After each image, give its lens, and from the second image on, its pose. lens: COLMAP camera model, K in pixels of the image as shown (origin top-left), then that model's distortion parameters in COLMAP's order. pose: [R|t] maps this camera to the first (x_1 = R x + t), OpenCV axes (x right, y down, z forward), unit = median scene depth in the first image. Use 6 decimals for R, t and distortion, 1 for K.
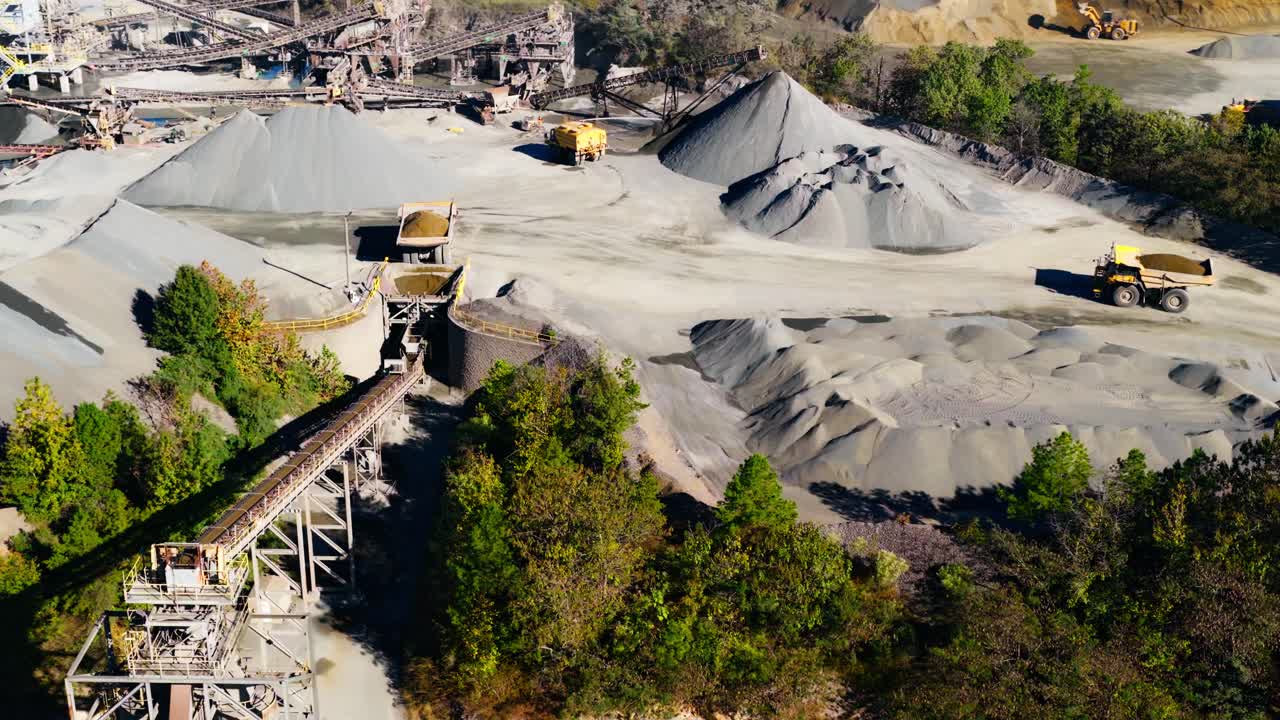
lens RADIAL K [[1633.0, 0, 640.0], [0, 1633.0, 360.0], [0, 0, 1]] dist [-0.013874, 0.112212]
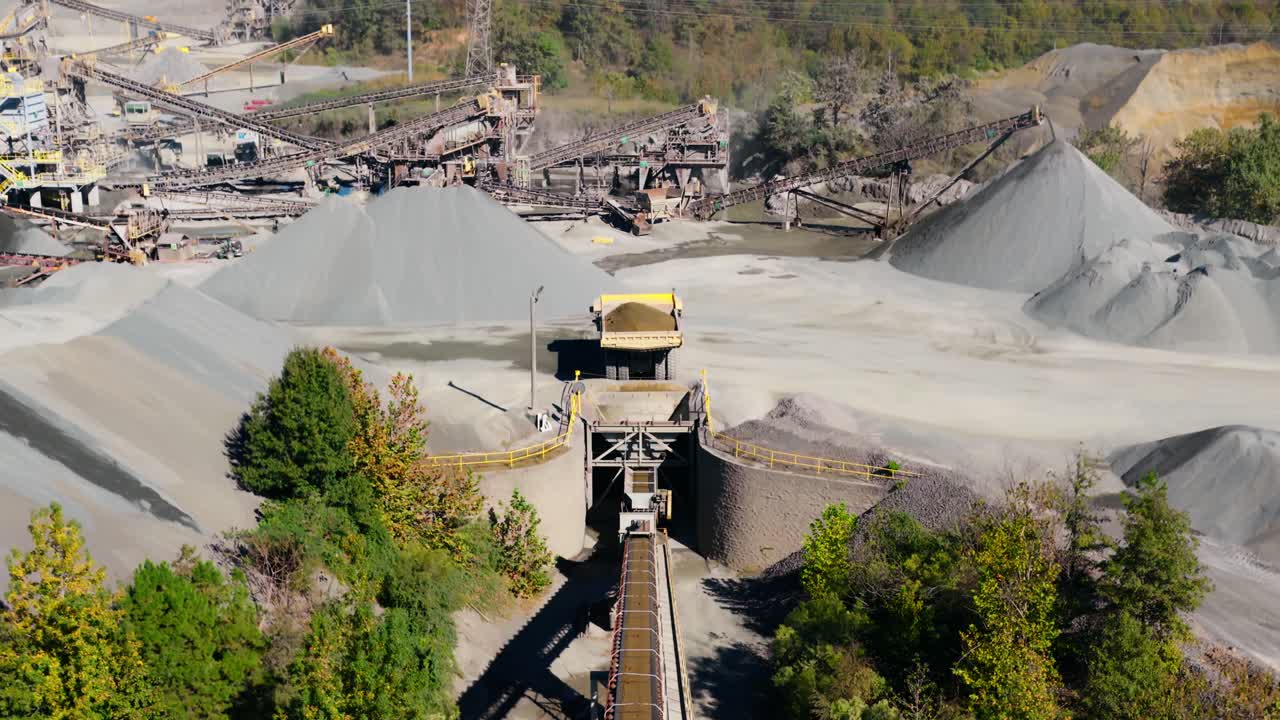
lens RADIAL K [[1634.2, 0, 639.5], [0, 1634.2, 367.5], [0, 0, 1]] dist [-0.056219, 0.338261]
pose [[0.999844, -0.013502, 0.011408, -0.128055], [0.014969, 0.990002, -0.140254, 0.025919], [-0.009401, 0.140403, 0.990050, 0.326525]]
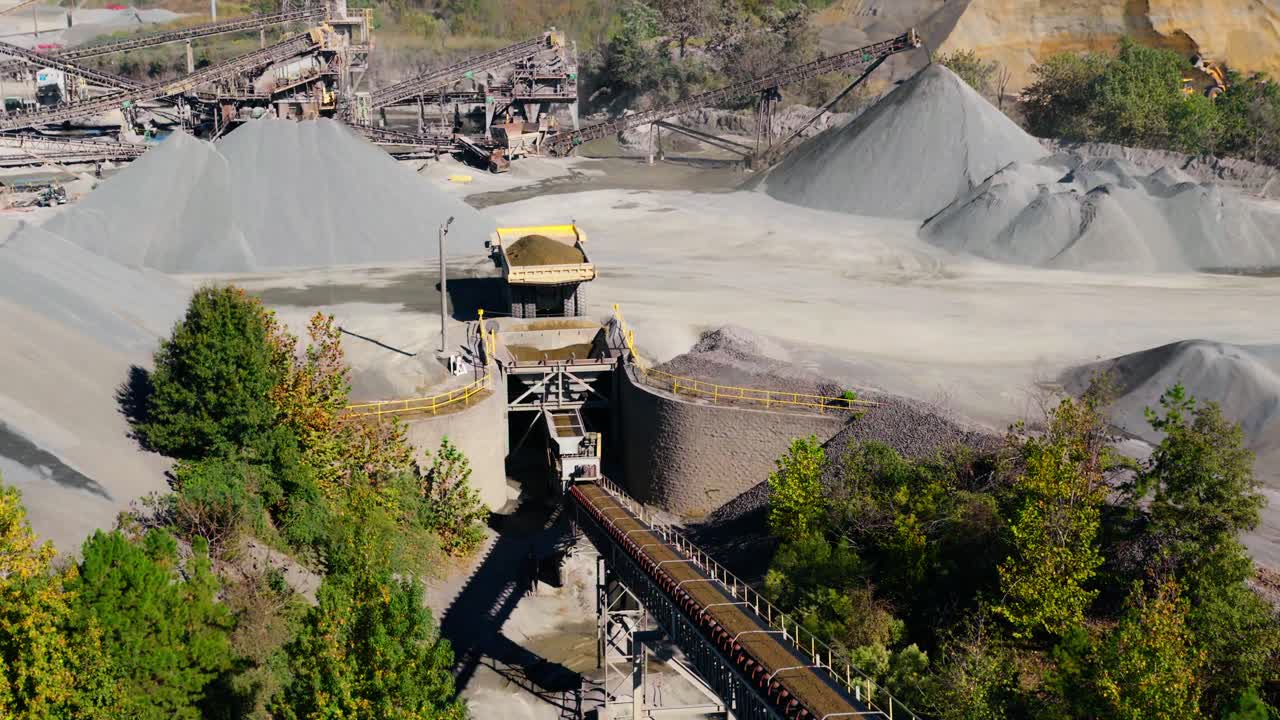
lens RADIAL K [[1633.0, 0, 640.0], [0, 1633.0, 360.0], [0, 0, 1]] dist [-0.013874, 0.112212]
pose [[0.988421, -0.050006, 0.143260, -0.171266], [0.066340, 0.991535, -0.111608, 0.025023], [-0.136466, 0.119820, 0.983372, 0.370095]]
